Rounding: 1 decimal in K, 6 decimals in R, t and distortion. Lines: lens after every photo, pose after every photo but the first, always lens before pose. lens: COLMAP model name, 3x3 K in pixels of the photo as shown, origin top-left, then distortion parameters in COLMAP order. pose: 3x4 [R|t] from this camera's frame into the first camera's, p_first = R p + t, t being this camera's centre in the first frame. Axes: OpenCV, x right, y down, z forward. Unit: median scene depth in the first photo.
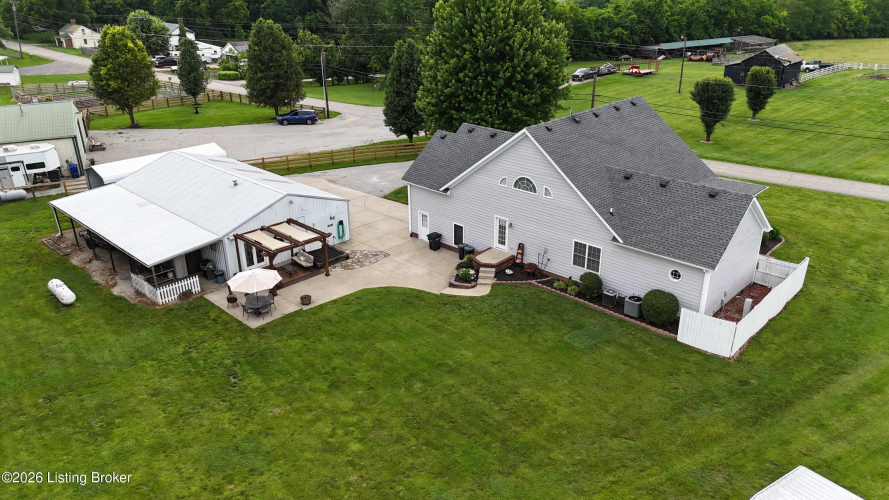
lens RADIAL K [[651.3, 0, 442.5], [0, 651.3, 254.8], [0, 0, 1]] dist [0.070516, -0.064691]
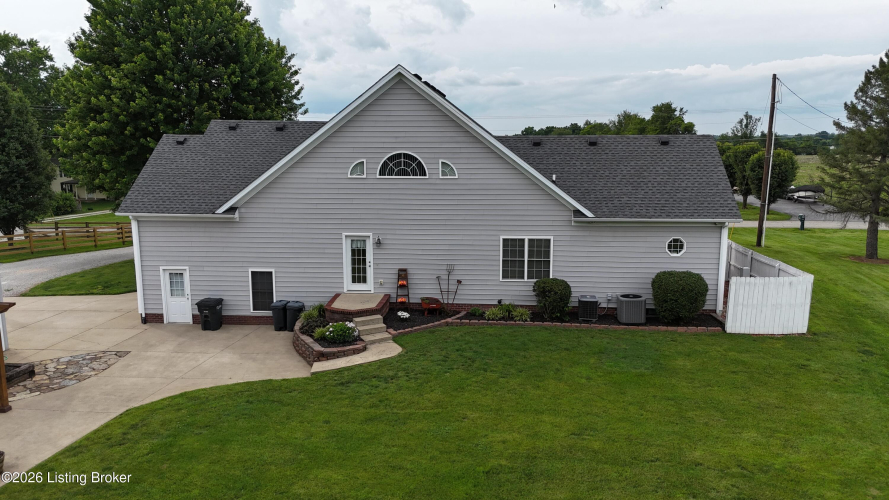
lens RADIAL K [[651.3, 0, 444.3], [0, 651.3, 254.3], [0, 0, 1]] dist [0.070516, -0.064691]
pose [[0.781463, -0.097754, 0.616247, -0.220575], [0.244094, 0.956834, -0.157755, 0.075124], [-0.574224, 0.273702, 0.771592, 0.524630]]
